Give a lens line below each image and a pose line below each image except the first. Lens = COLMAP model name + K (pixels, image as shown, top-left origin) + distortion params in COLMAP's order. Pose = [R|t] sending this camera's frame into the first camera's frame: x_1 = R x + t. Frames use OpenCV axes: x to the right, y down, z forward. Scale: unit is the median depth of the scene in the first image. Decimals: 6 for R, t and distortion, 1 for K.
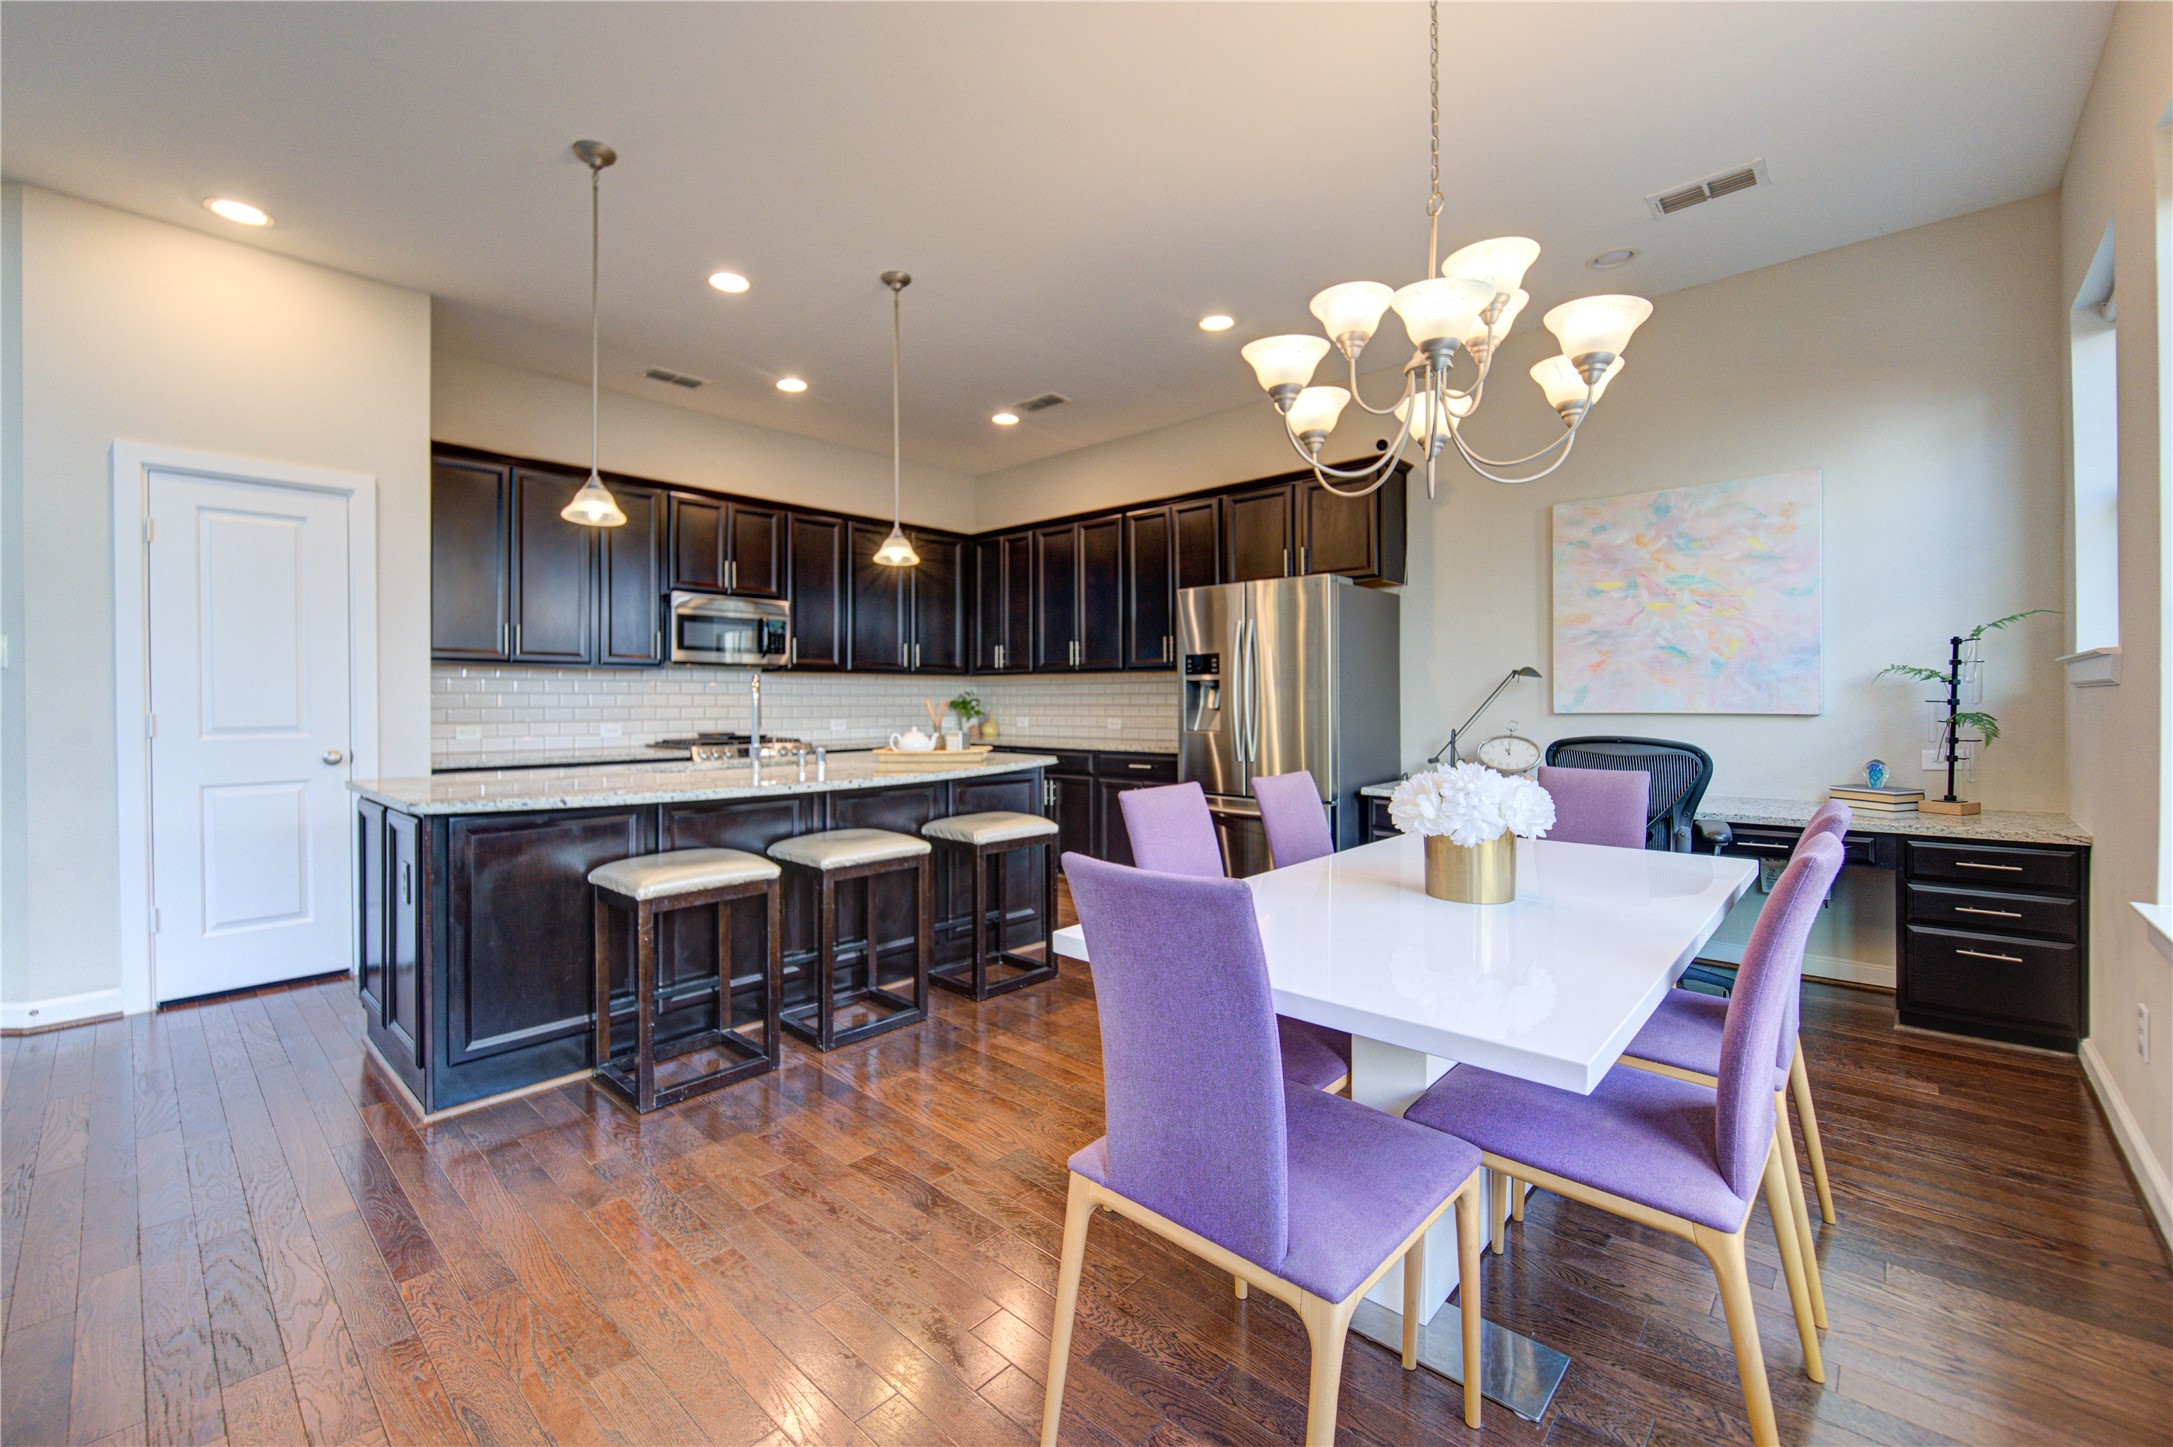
lens RADIAL K [[907.5, 0, 1083.7], [0, 907.5, 716.8], [0, 0, 1]] dist [-0.000599, -0.000818]
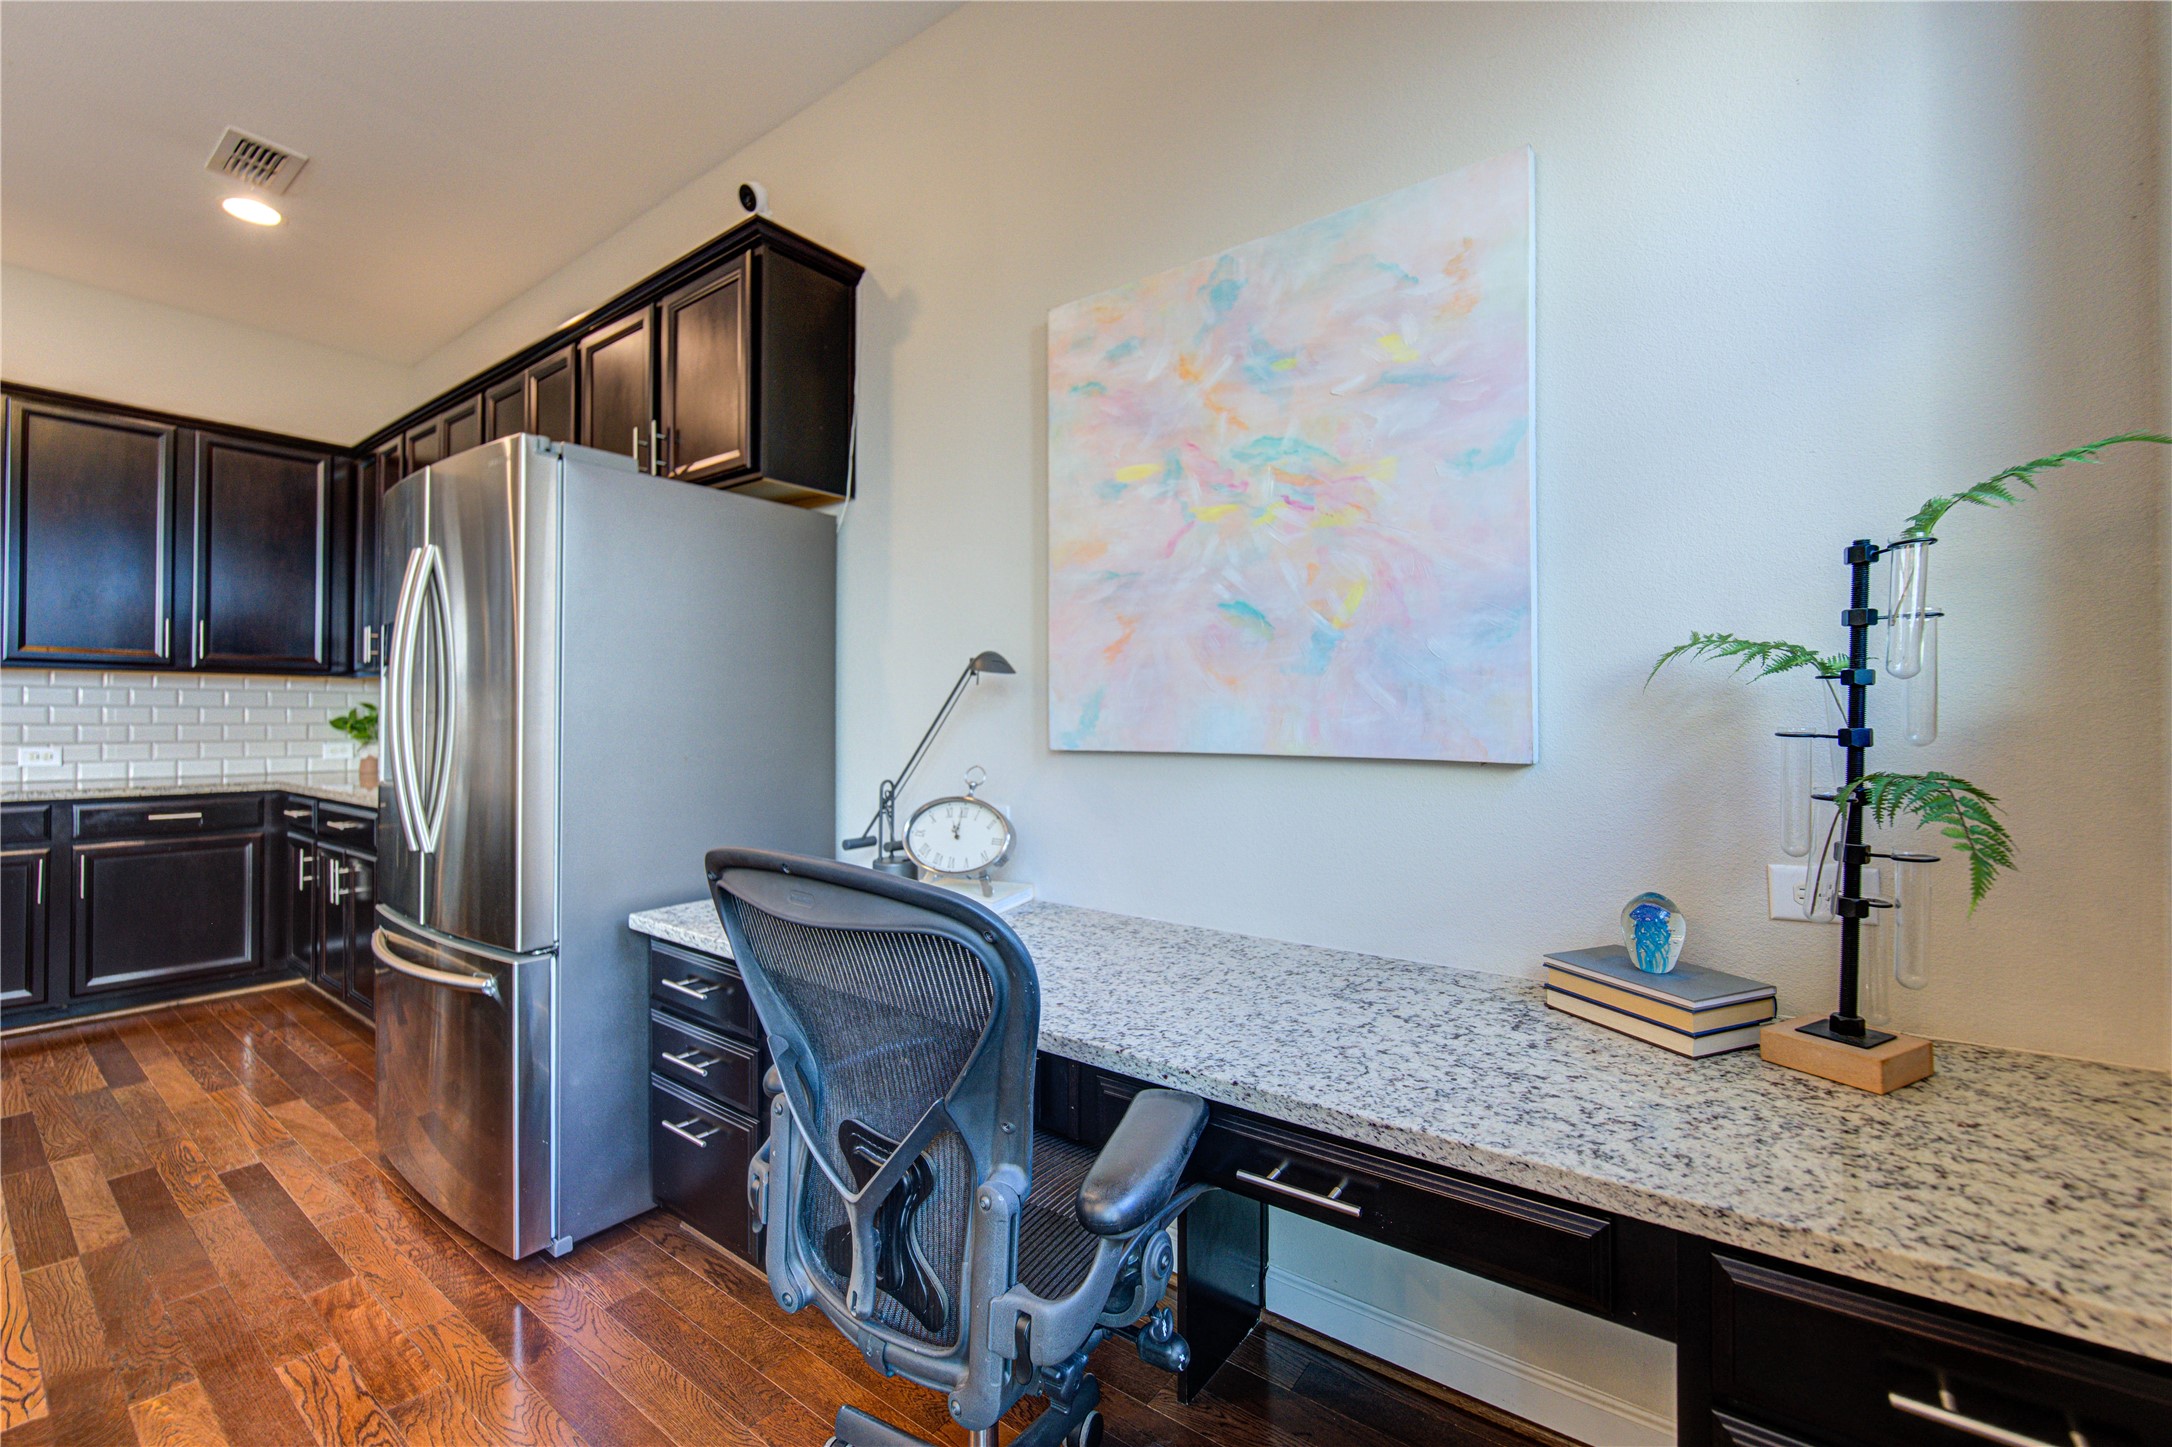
lens RADIAL K [[907.0, 0, 1087.7], [0, 907.0, 722.0], [0, 0, 1]] dist [-0.000599, -0.000818]
pose [[0.994895, 0.005688, 0.100760, 0.538067], [-0.004264, 0.999888, -0.014343, -0.013509], [-0.100830, 0.013840, 0.994807, 0.580794]]
